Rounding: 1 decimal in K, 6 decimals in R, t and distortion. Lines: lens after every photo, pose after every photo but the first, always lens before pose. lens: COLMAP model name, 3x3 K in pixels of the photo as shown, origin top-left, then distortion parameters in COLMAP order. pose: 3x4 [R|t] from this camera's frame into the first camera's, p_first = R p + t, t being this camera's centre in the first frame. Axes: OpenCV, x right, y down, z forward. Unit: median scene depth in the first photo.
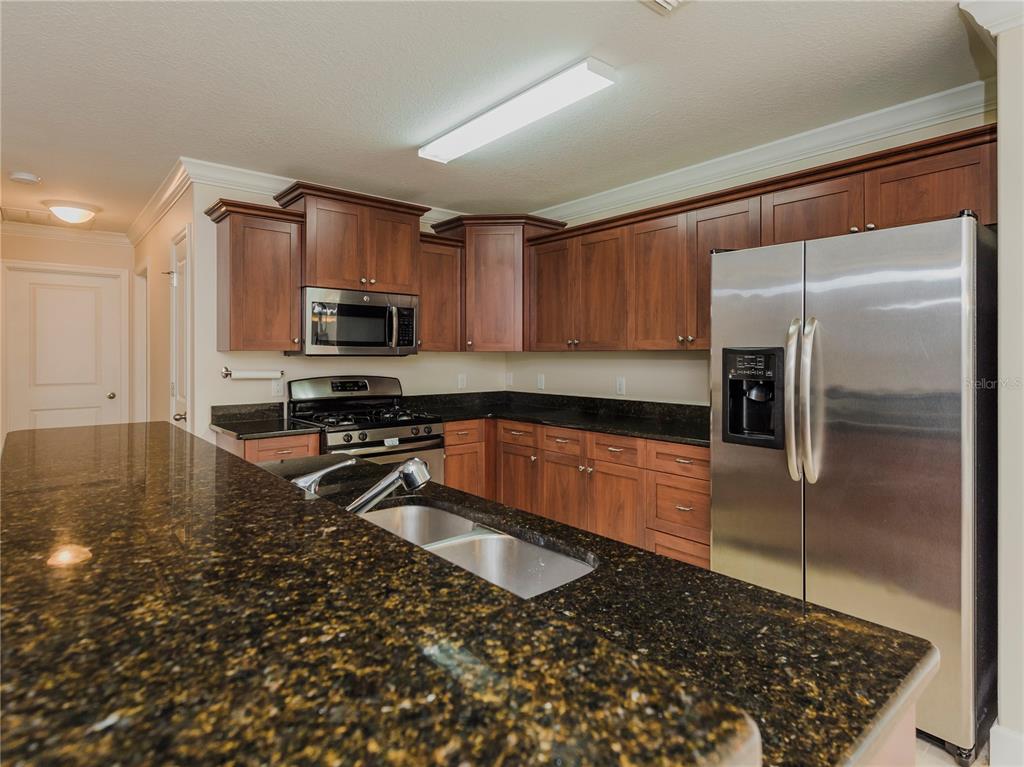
lens RADIAL K [[569.6, 0, 512.8], [0, 569.6, 356.0], [0, 0, 1]] dist [-0.000624, -0.000102]
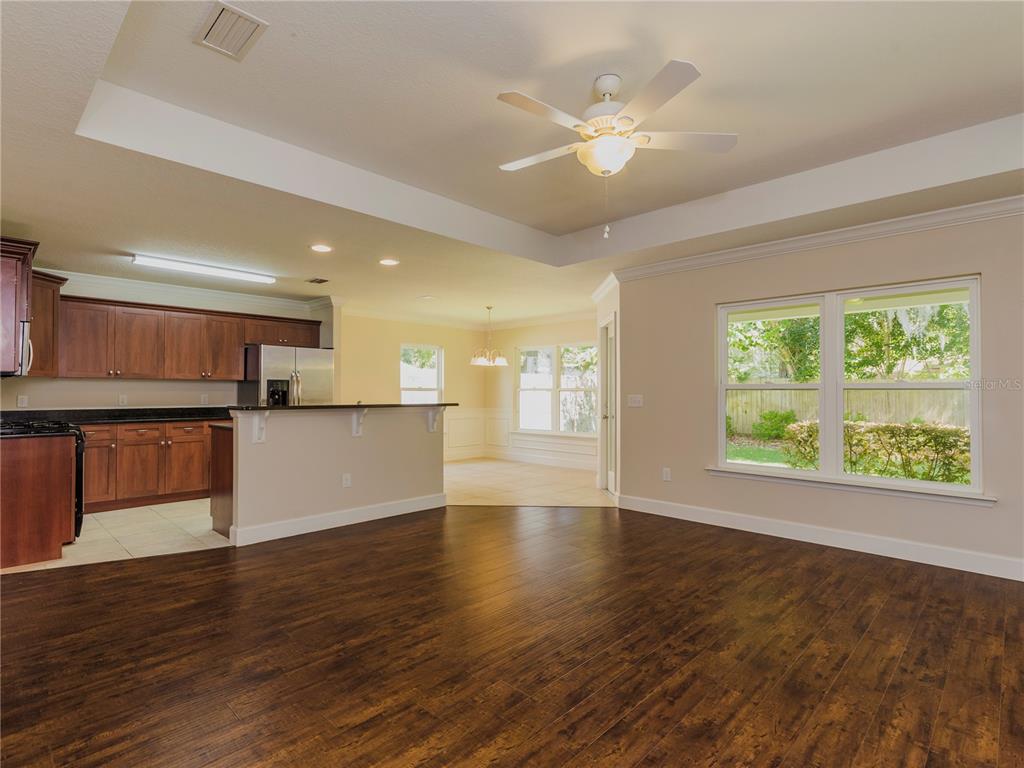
lens RADIAL K [[524.8, 0, 512.0], [0, 524.8, 384.0], [0, 0, 1]] dist [0.000369, 0.000051]
pose [[-0.099574, 0.014073, 0.994931, -1.668200], [-0.004420, 0.999884, -0.014586, 0.027201], [-0.995020, -0.005850, -0.099500, 0.053981]]
